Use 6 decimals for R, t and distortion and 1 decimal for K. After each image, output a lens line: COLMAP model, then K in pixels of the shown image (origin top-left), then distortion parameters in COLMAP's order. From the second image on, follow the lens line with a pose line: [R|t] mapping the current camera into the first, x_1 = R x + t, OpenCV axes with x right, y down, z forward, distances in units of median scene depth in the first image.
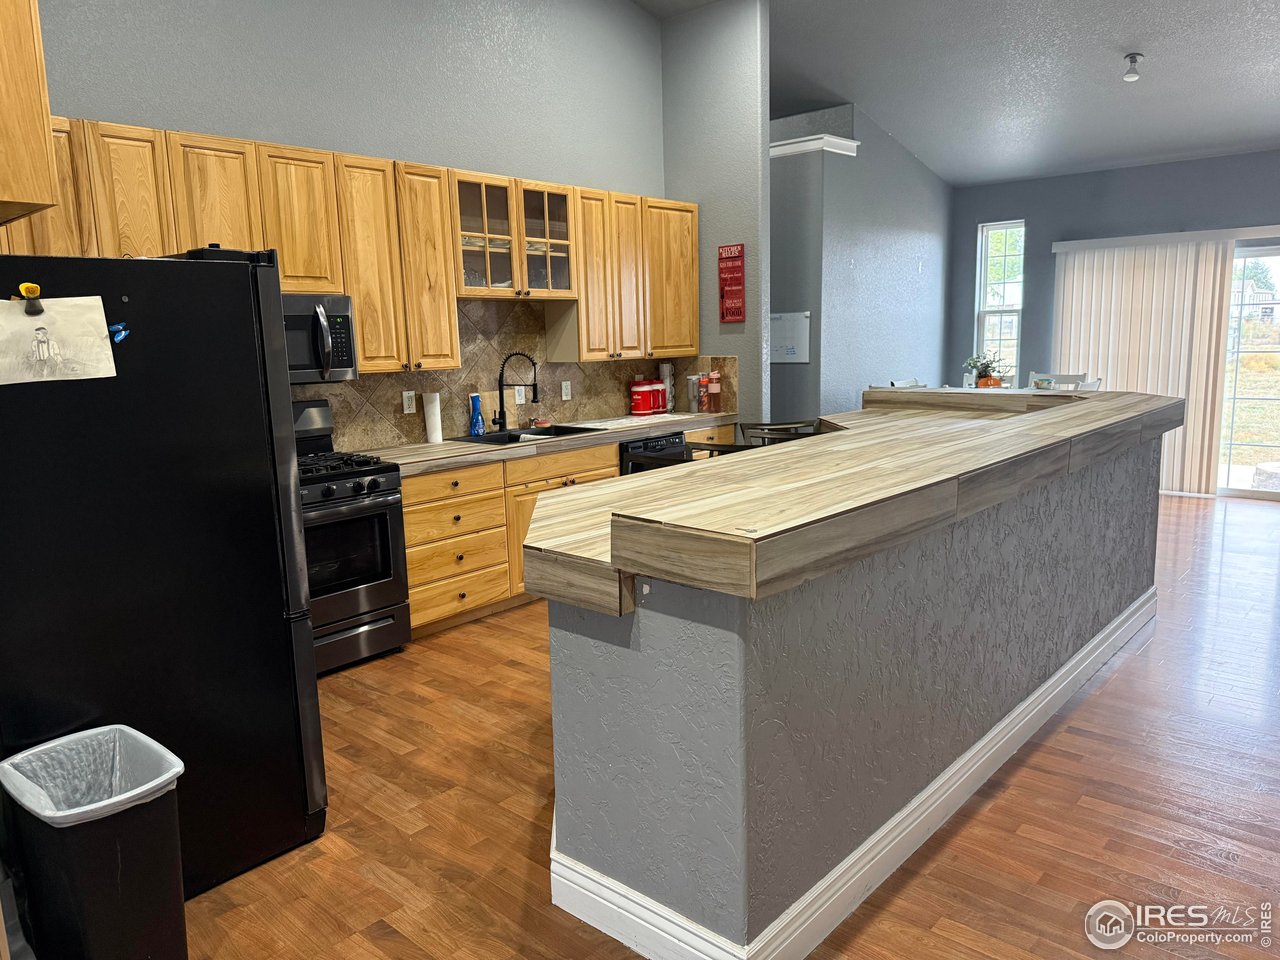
lens RADIAL K [[916.4, 0, 641.8], [0, 916.4, 476.8], [0, 0, 1]] dist [-0.003780, -0.002627]
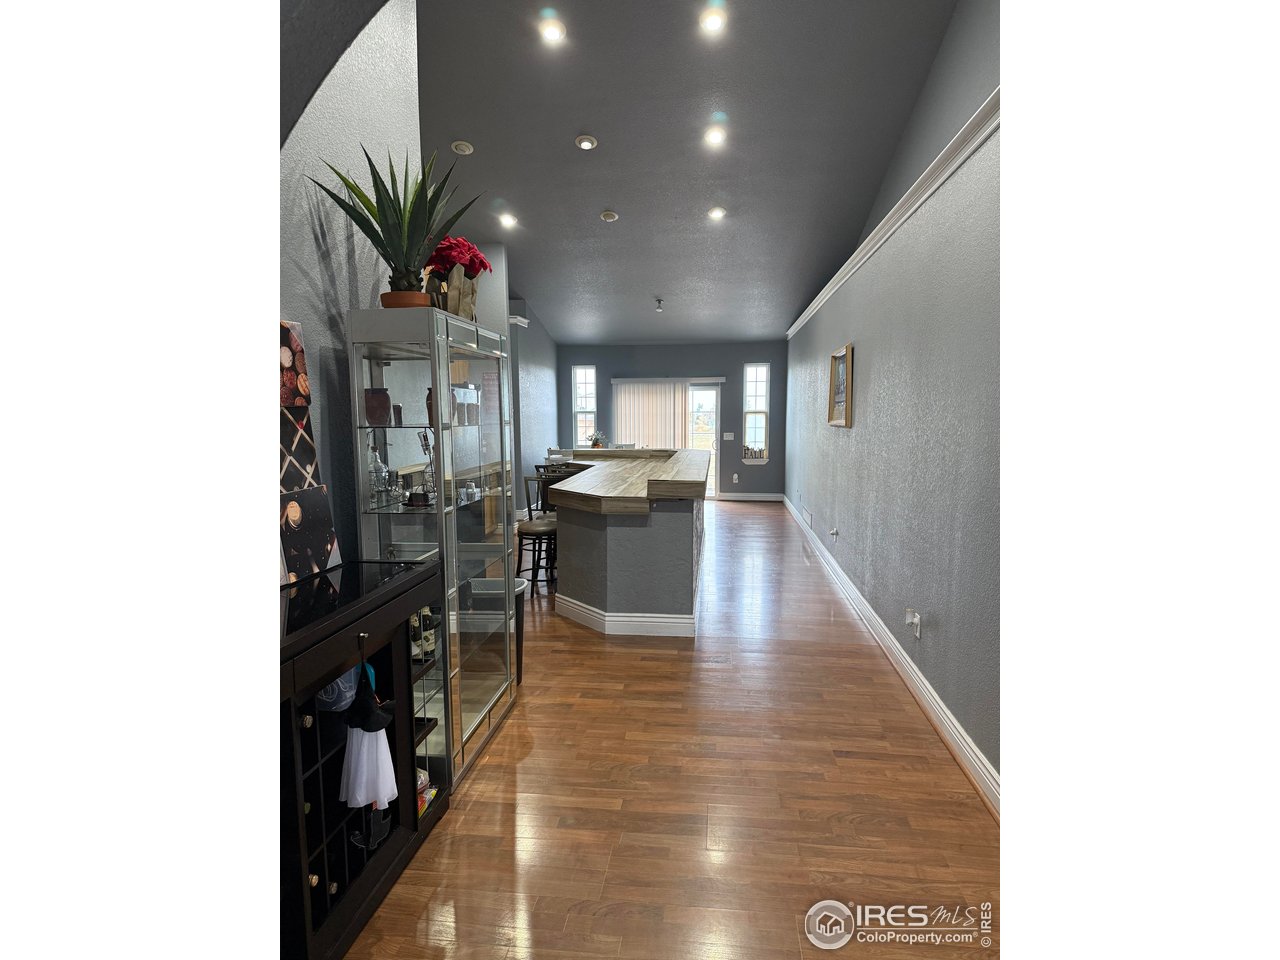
lens RADIAL K [[664.9, 0, 646.4], [0, 664.9, 479.5], [0, 0, 1]] dist [0.003151, 0.000134]
pose [[0.811602, -0.028776, 0.583501, -1.448600], [0.070004, 0.996380, -0.048233, 0.160617], [-0.580001, 0.079994, 0.810679, -0.842308]]
